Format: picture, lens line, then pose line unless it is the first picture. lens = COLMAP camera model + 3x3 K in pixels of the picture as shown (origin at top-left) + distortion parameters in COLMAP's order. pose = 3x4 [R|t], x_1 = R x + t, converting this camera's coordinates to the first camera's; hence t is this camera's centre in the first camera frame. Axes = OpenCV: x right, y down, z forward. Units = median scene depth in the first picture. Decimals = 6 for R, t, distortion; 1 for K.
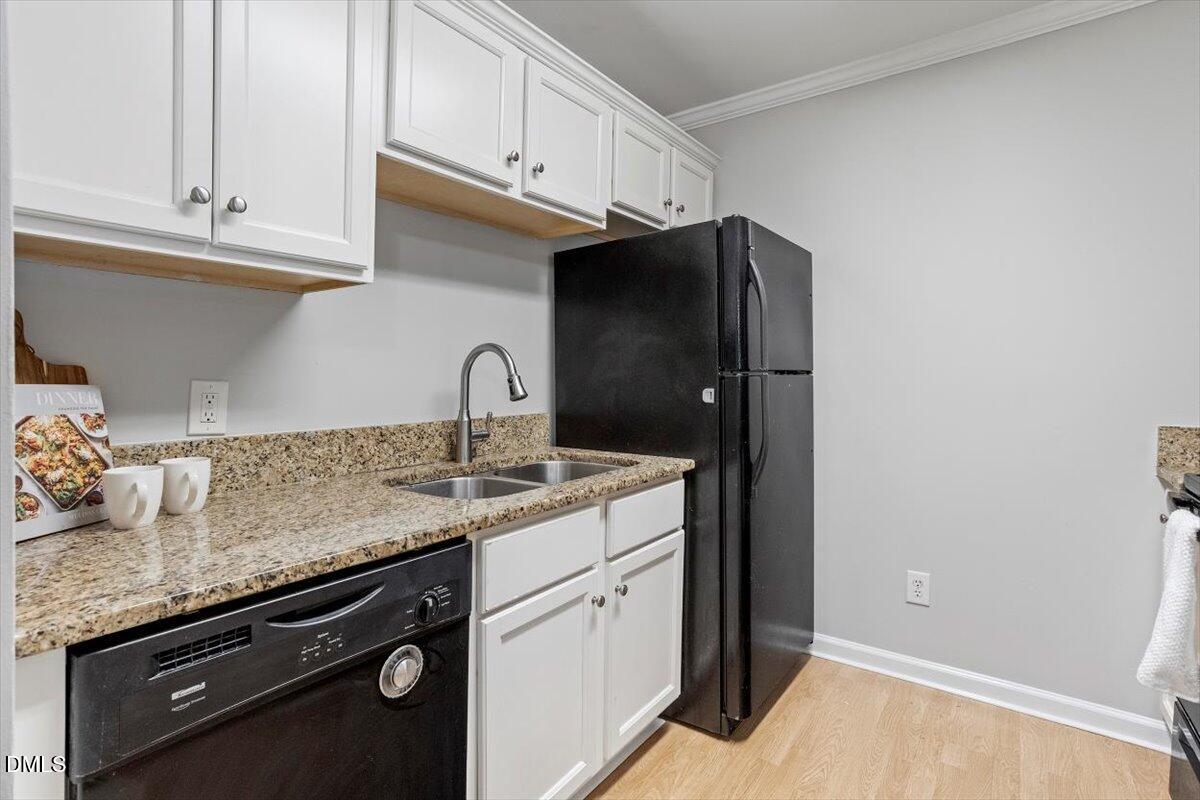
lens RADIAL K [[583.6, 0, 574.3], [0, 583.6, 395.8], [0, 0, 1]] dist [-0.000043, 0.000190]
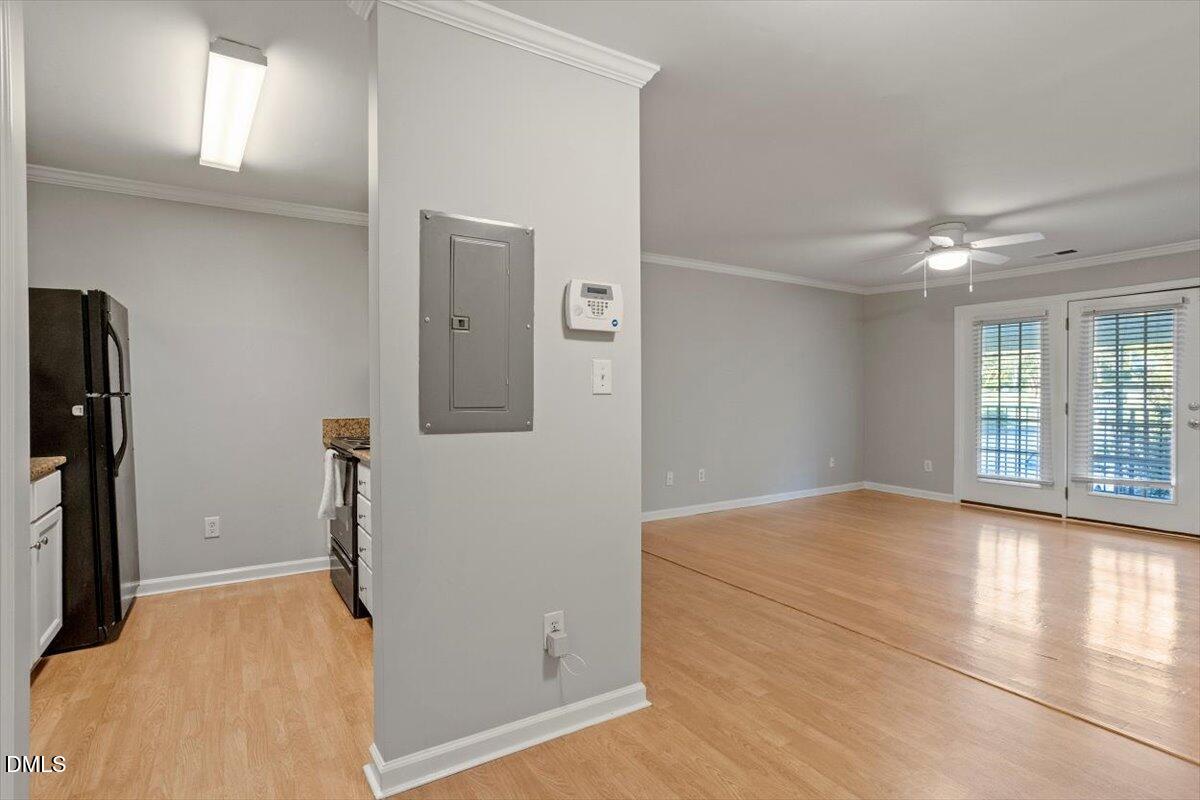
lens RADIAL K [[583.7, 0, 600.7], [0, 583.7, 405.1], [0, 0, 1]] dist [-0.019542, -0.000480]
pose [[0.347124, -0.020013, 0.937606, -0.638150], [0.033464, 0.999400, 0.008943, 0.016641], [-0.937222, 0.028271, 0.347585, -0.688815]]
